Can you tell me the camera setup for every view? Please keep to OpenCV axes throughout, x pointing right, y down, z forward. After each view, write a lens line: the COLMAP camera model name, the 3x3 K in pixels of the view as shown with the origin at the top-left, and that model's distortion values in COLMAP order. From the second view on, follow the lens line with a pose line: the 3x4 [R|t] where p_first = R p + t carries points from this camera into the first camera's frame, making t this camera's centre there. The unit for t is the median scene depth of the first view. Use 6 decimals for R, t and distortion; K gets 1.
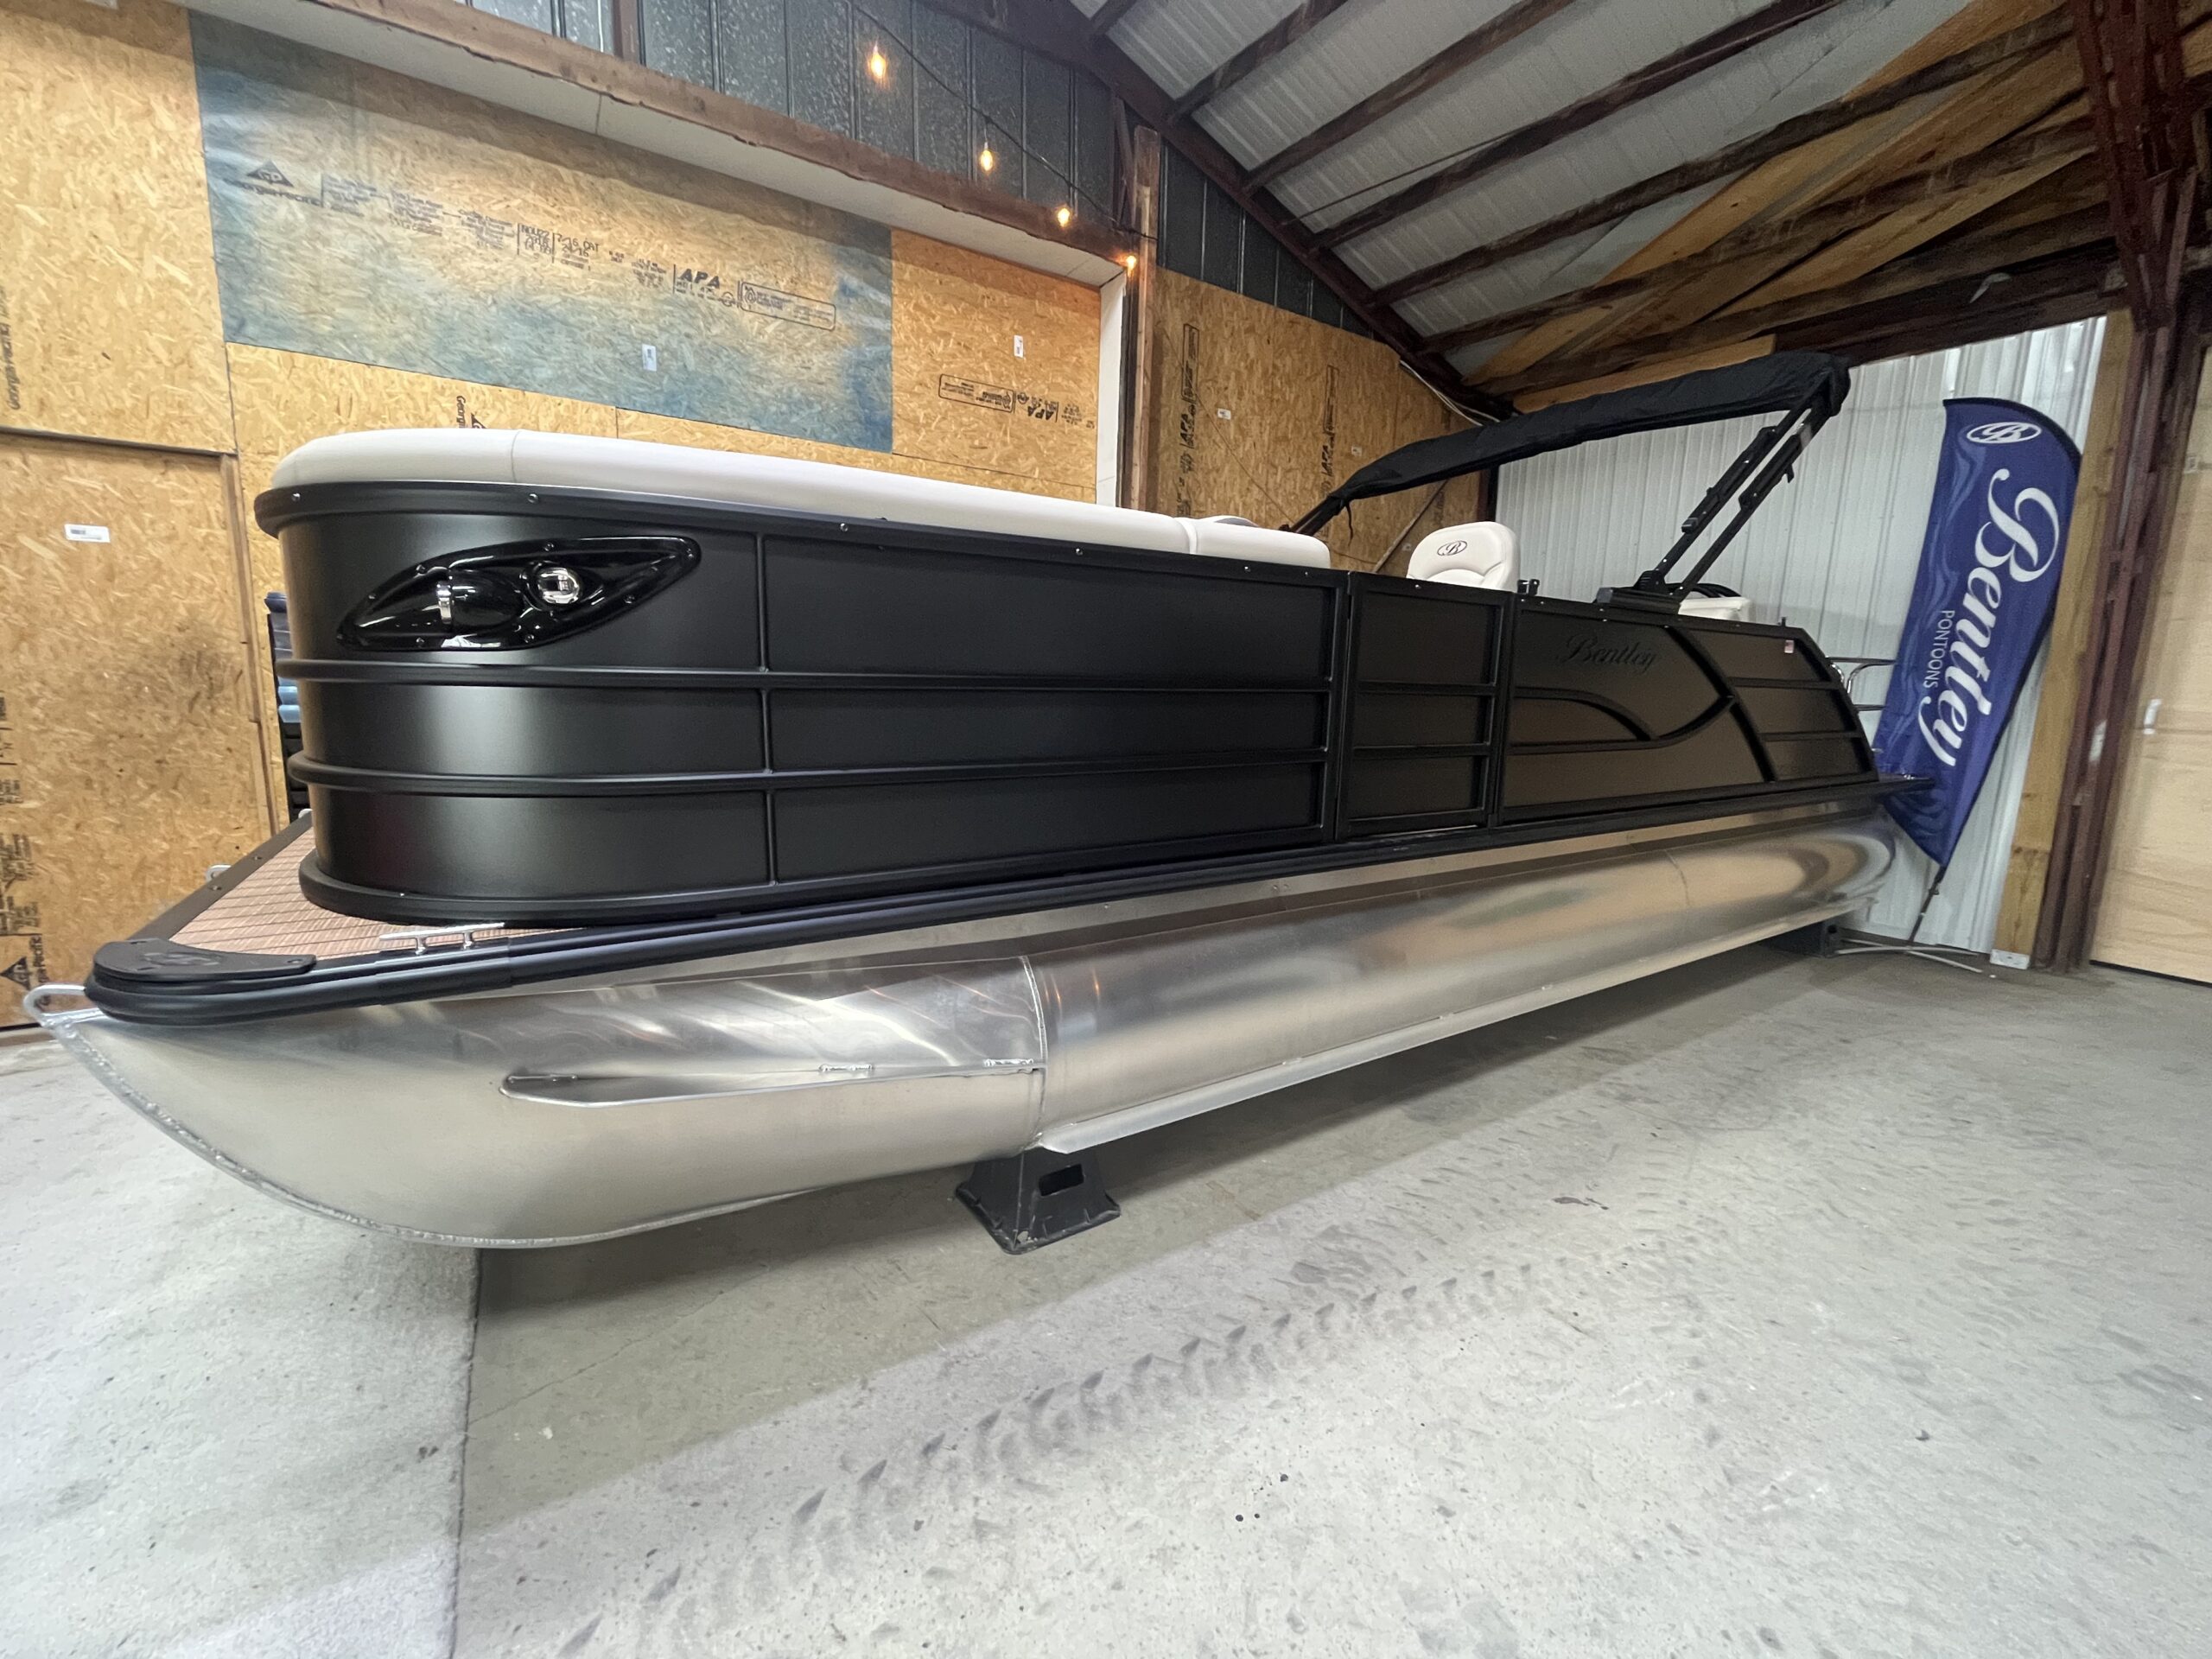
lens RADIAL K [[893.6, 0, 1110.5], [0, 893.6, 818.6], [0, 0, 1]] dist [-0.003154, 0.000245]
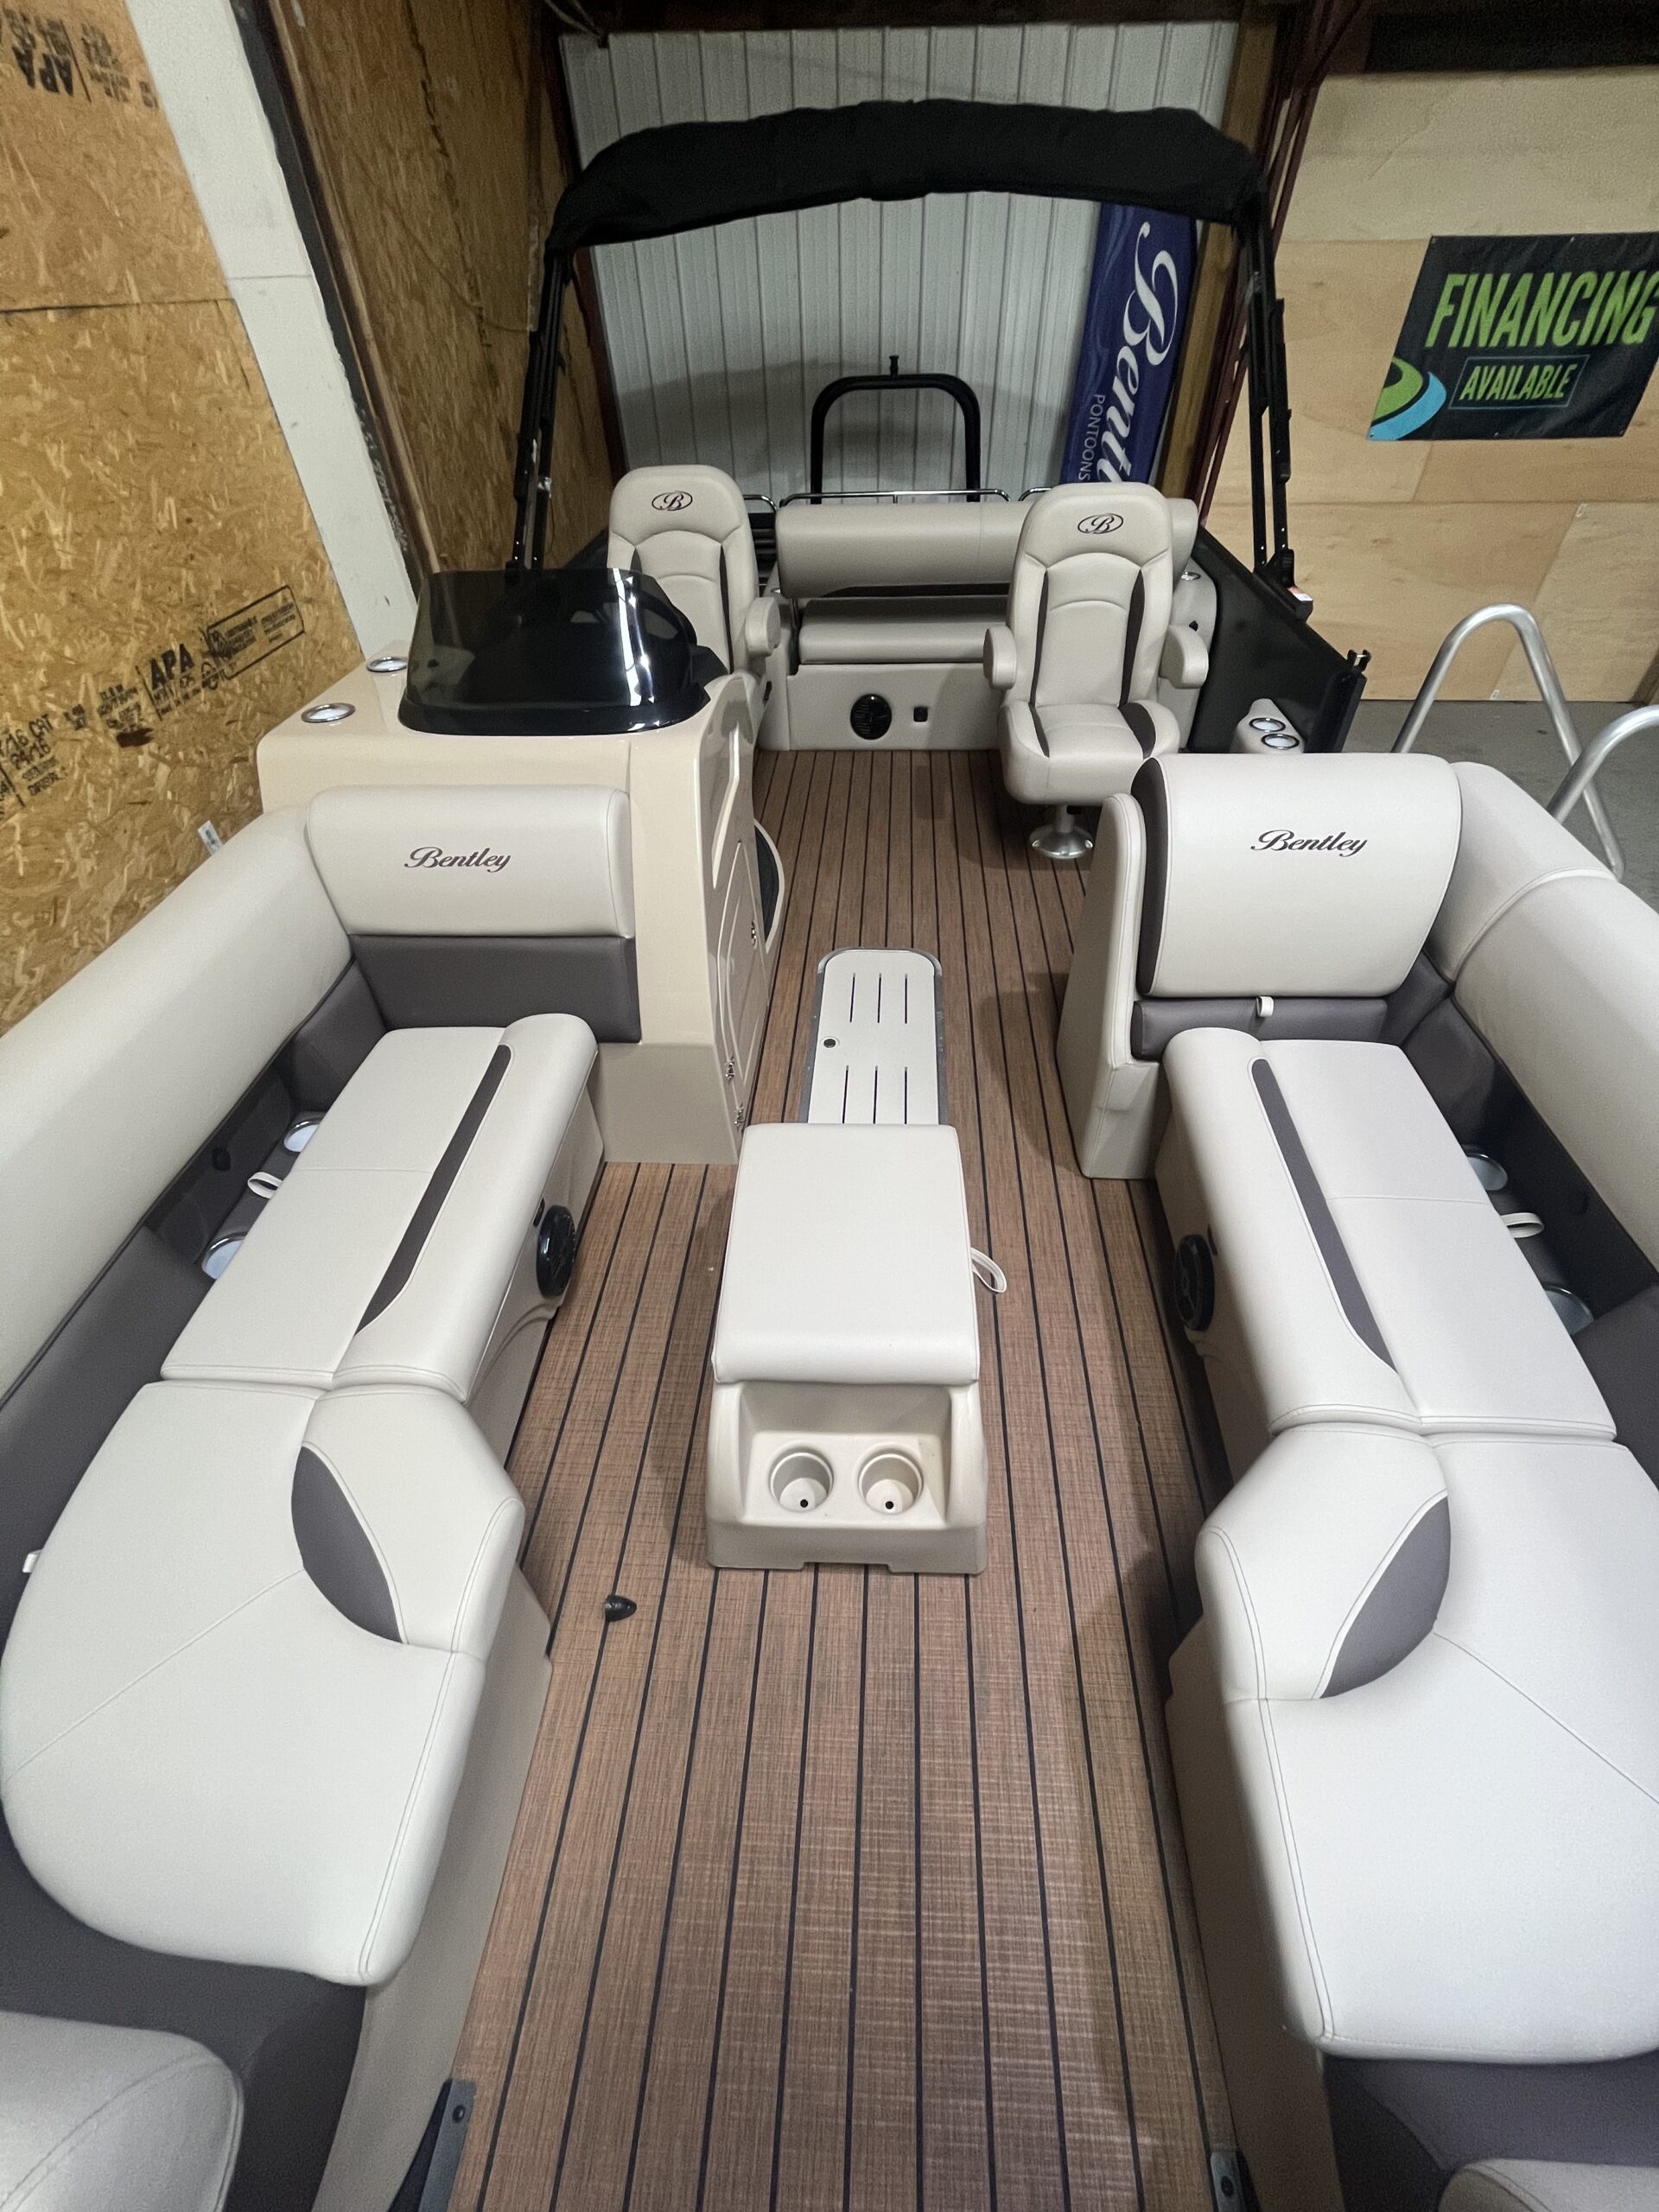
lens RADIAL K [[893.6, 0, 840.2], [0, 893.6, 1095.3], [0, 0, 1]] dist [-0.003154, 0.000245]
pose [[0.584624, -0.588292, 0.558683, -0.347613], [0.157851, 0.757944, 0.632933, -0.332049], [-0.795800, -0.281839, 0.535975, 0.448269]]
